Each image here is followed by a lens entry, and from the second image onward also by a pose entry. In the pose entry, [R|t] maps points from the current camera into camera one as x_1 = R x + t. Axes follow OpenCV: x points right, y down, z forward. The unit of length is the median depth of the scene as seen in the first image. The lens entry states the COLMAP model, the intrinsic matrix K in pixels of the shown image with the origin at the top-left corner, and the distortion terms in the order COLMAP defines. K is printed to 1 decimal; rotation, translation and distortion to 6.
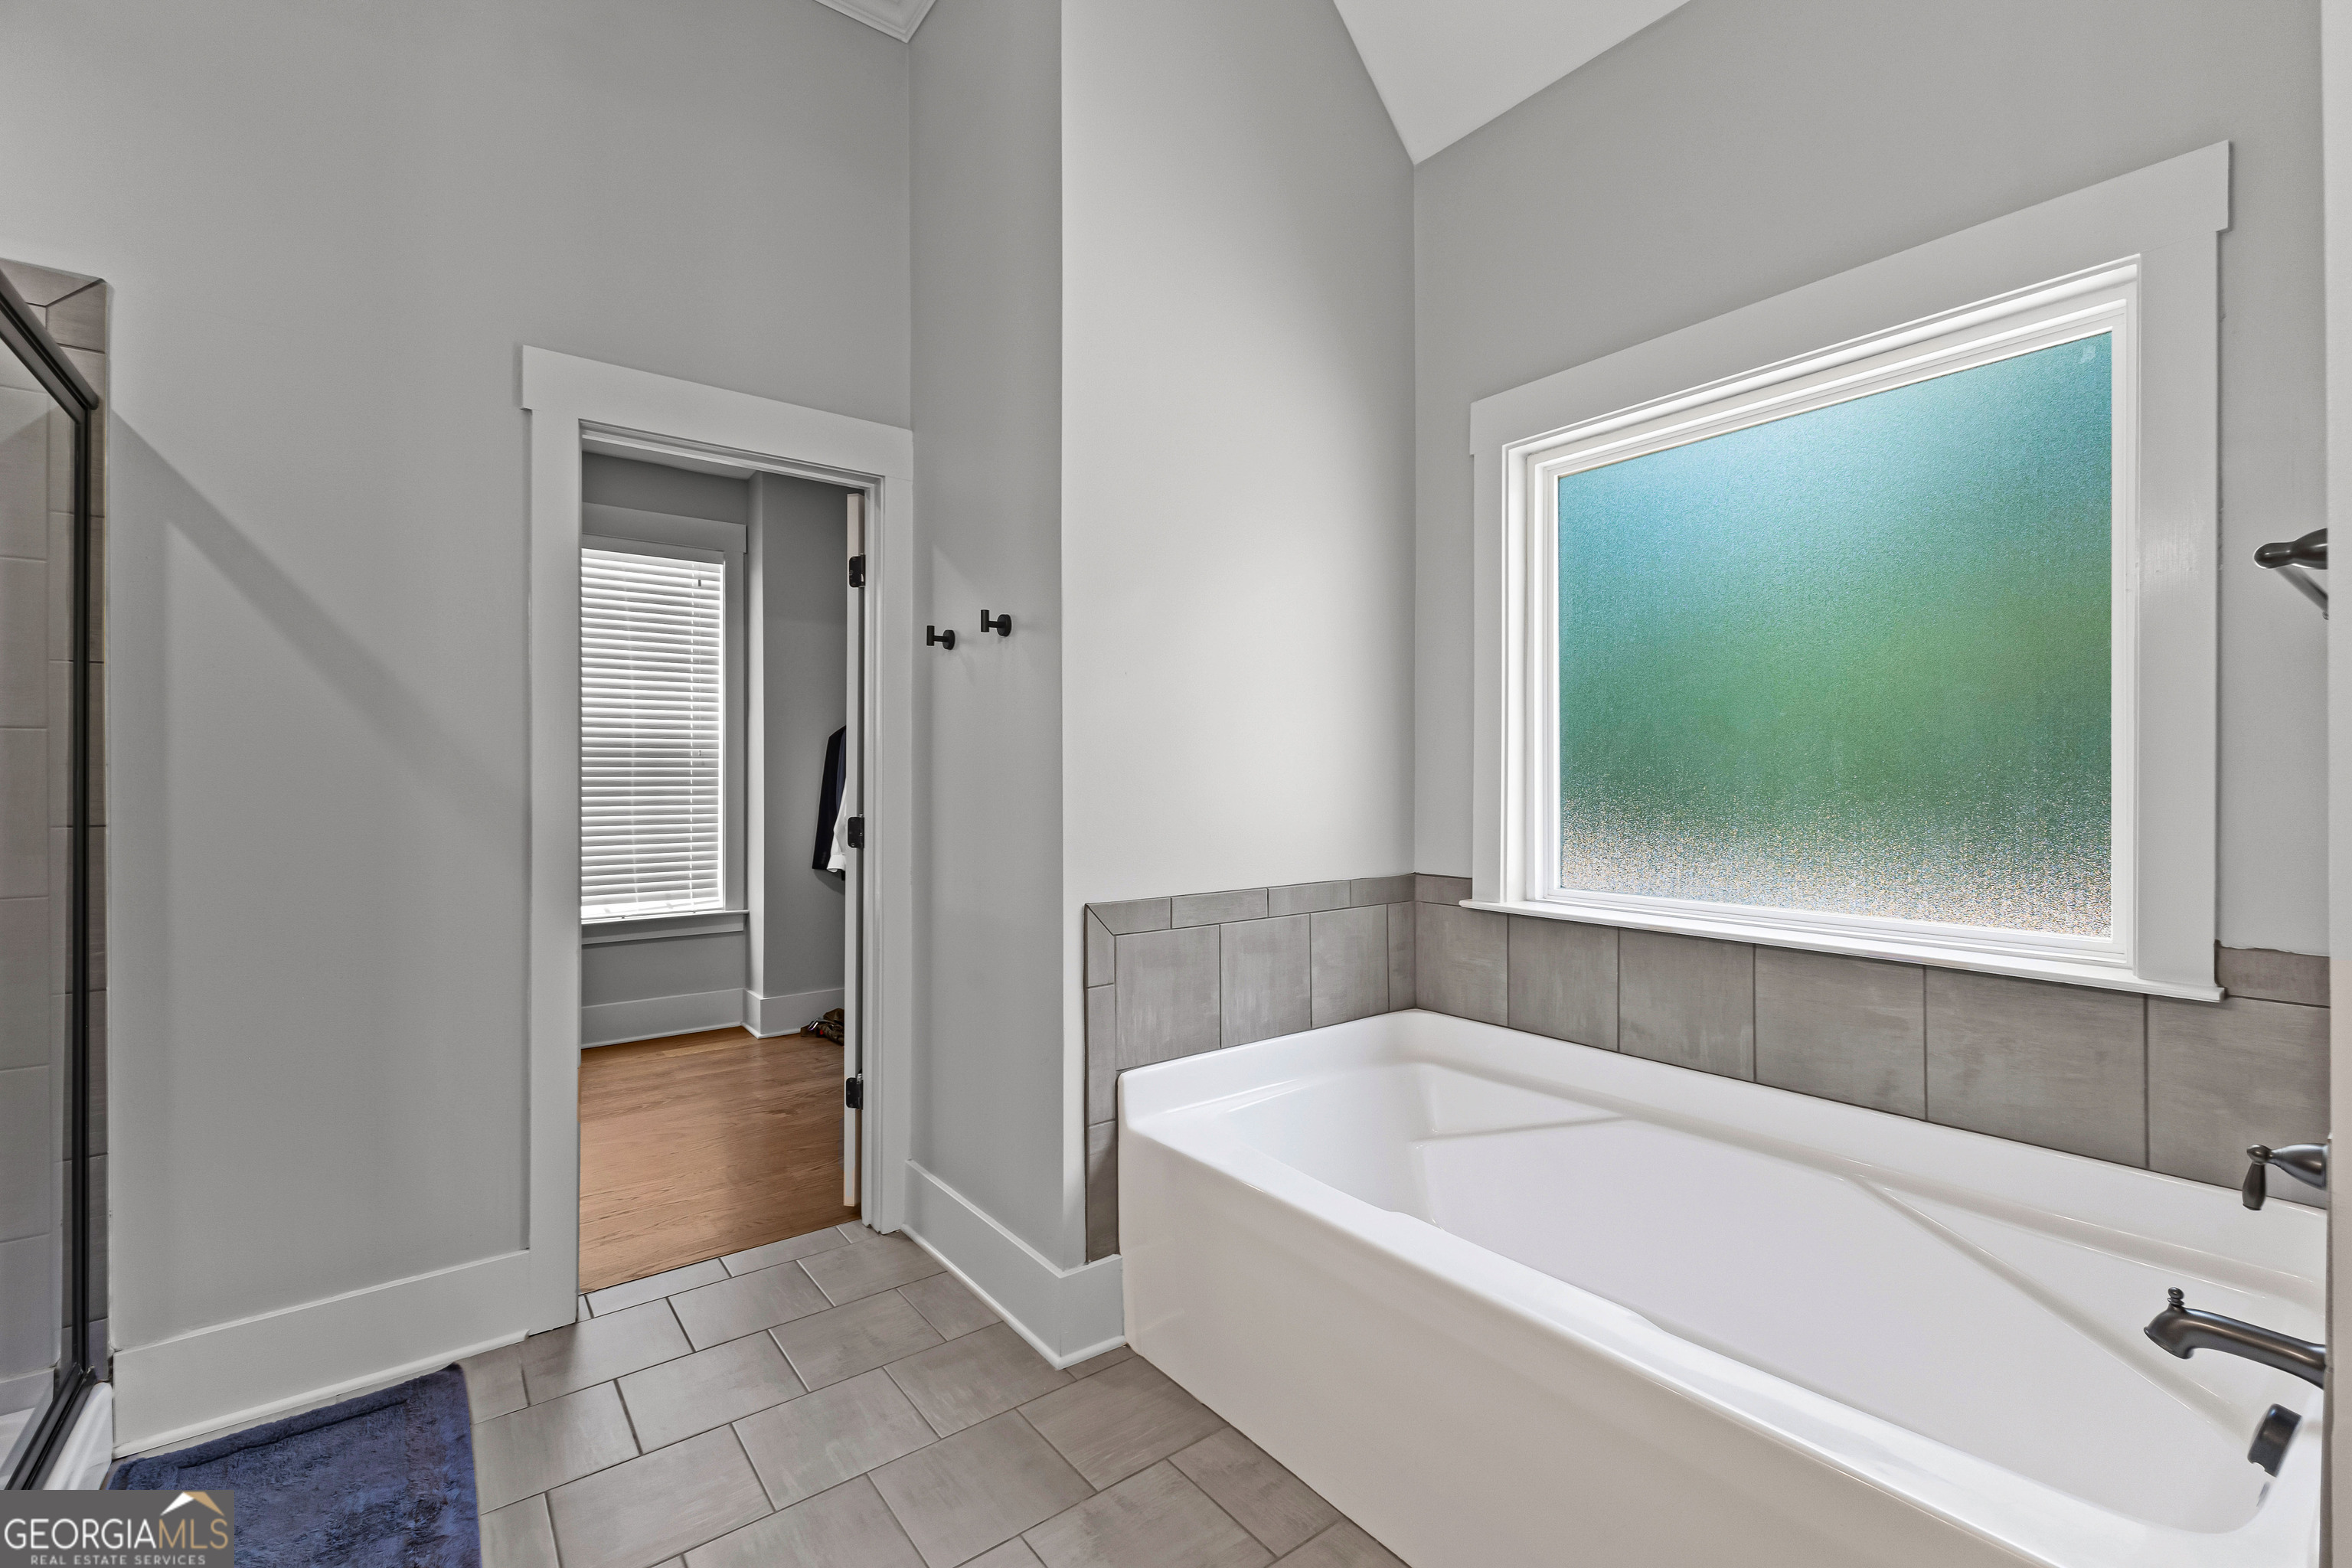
lens RADIAL K [[1024.0, 0, 1203.2], [0, 1024.0, 778.0], [0, 0, 1]] dist [0.018237, -0.004894]
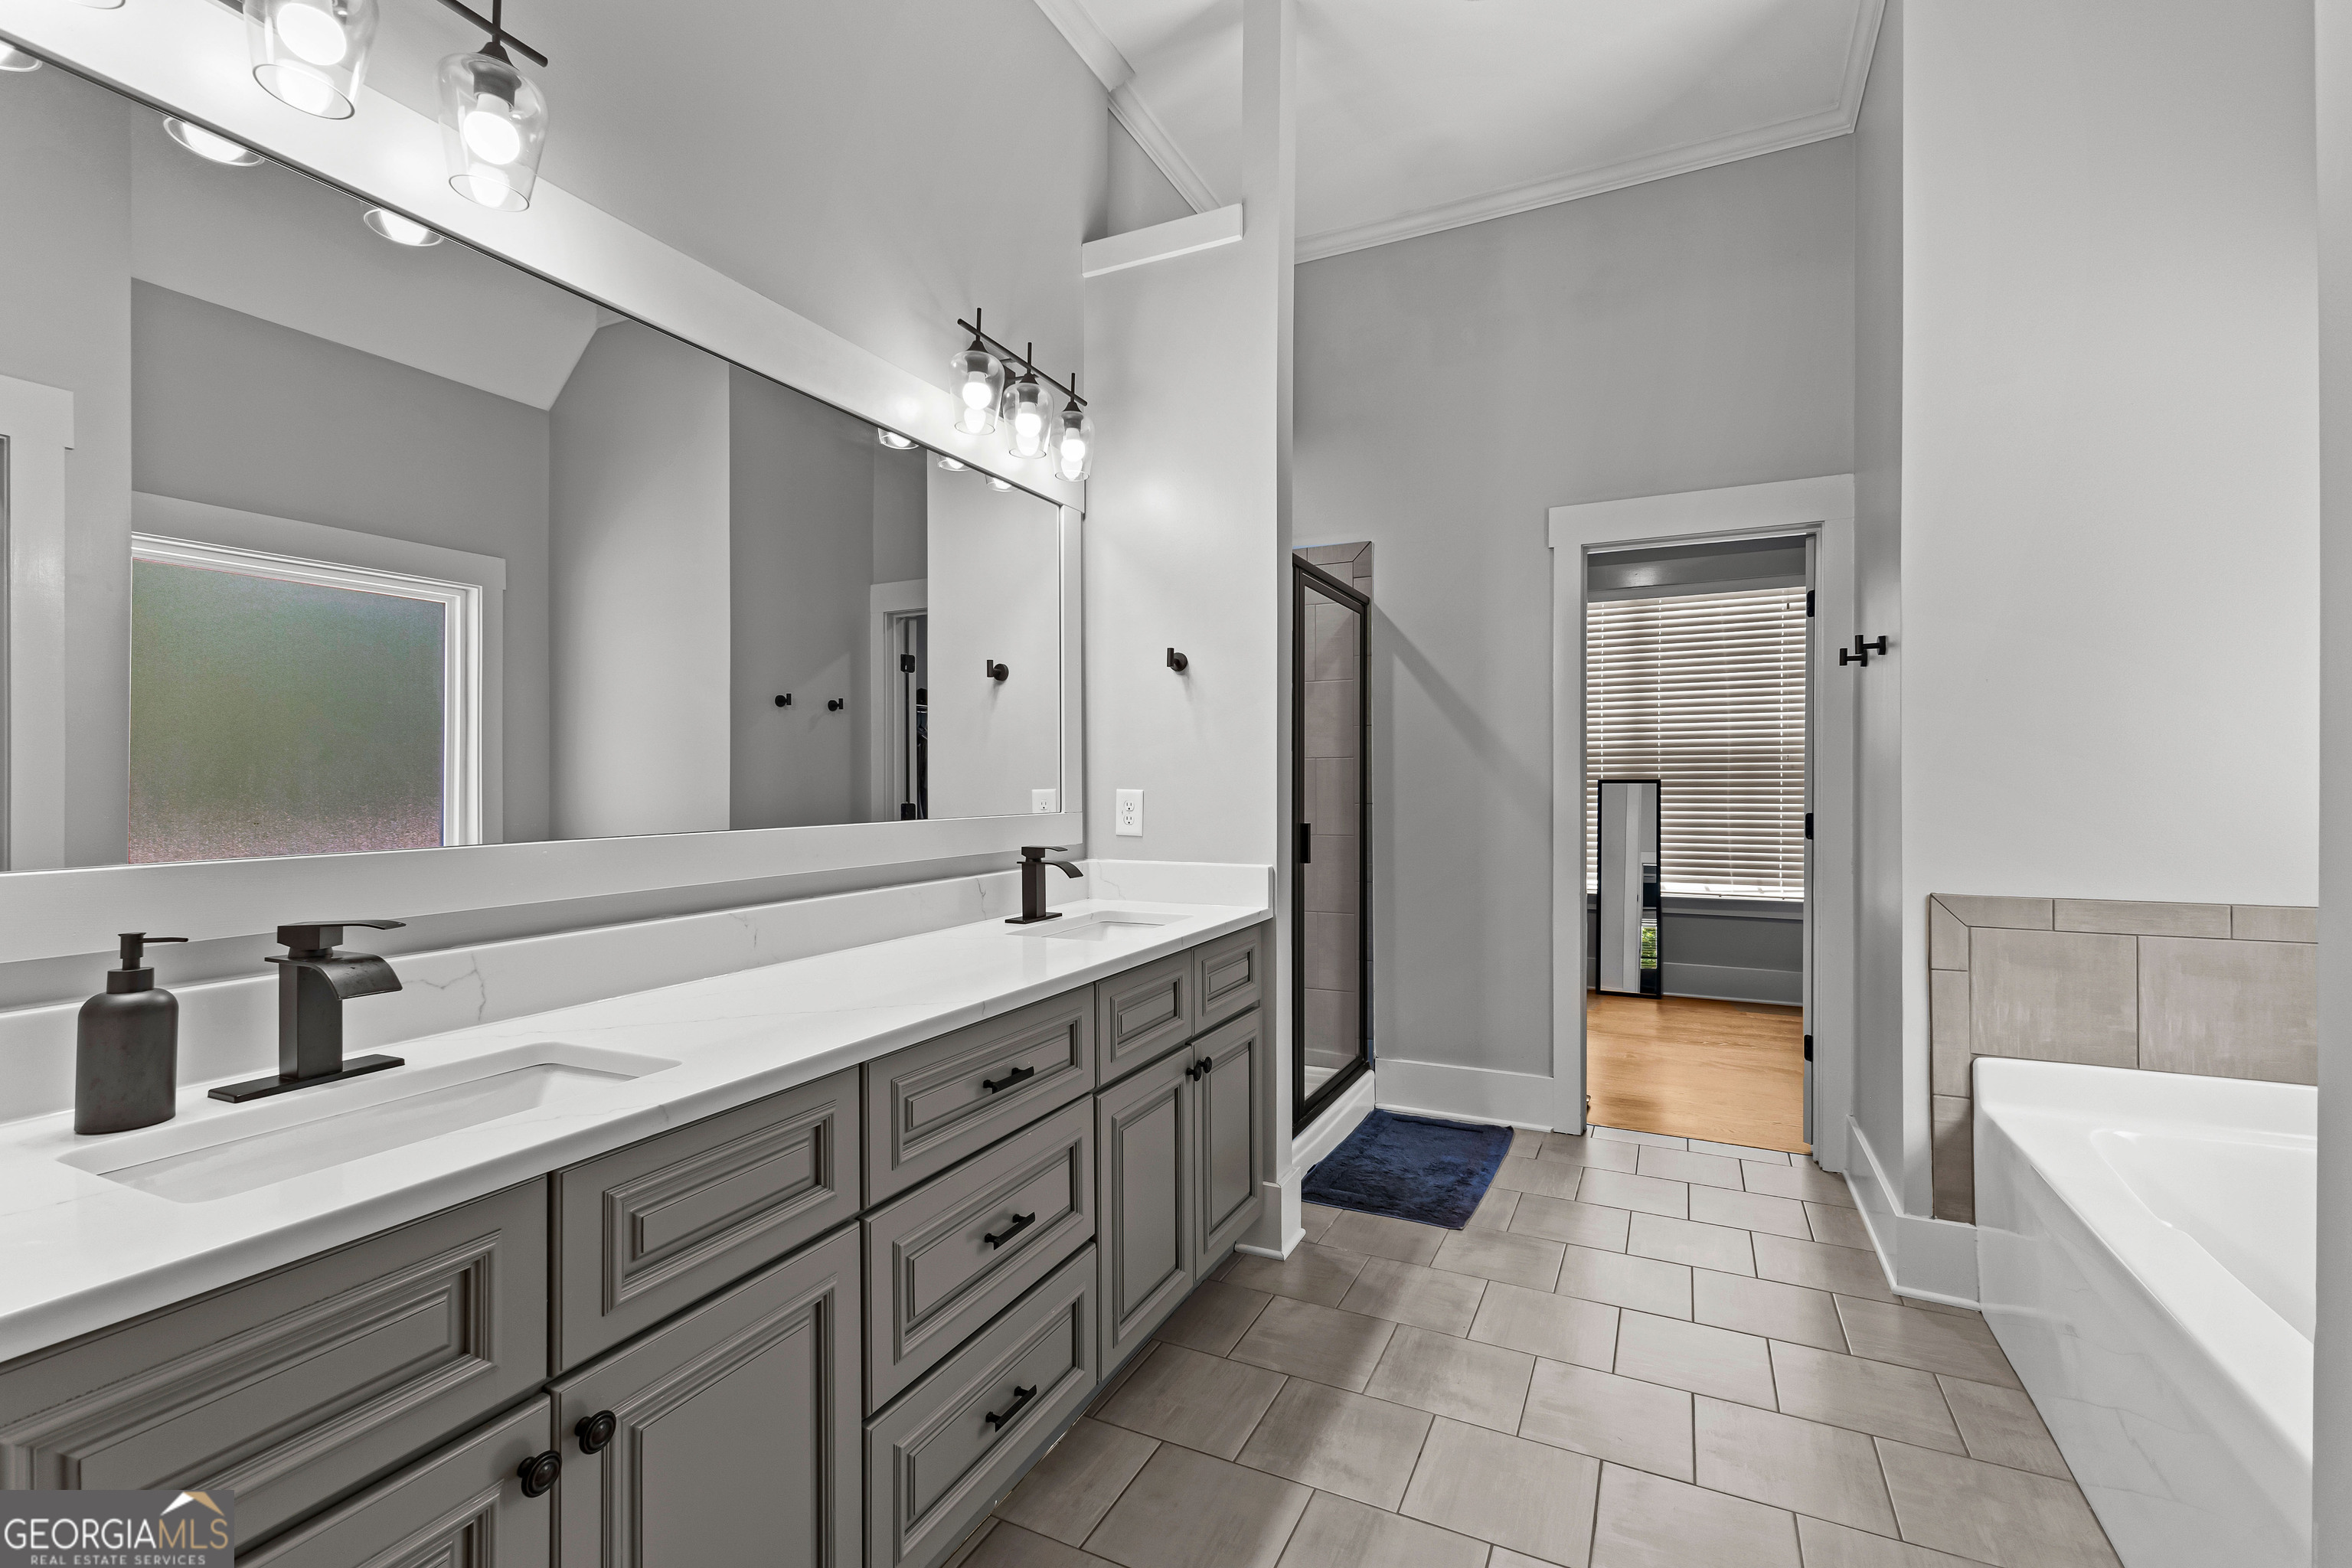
lens RADIAL K [[1024.0, 0, 1155.7], [0, 1024.0, 784.0], [0, 0, 1]] dist [0.018237, -0.004894]
pose [[0.421023, 0.001254, -0.907049, 0.534292], [0.002264, 0.999994, 0.002433, 0.000544], [0.907047, -0.003078, 0.421018, -0.222052]]
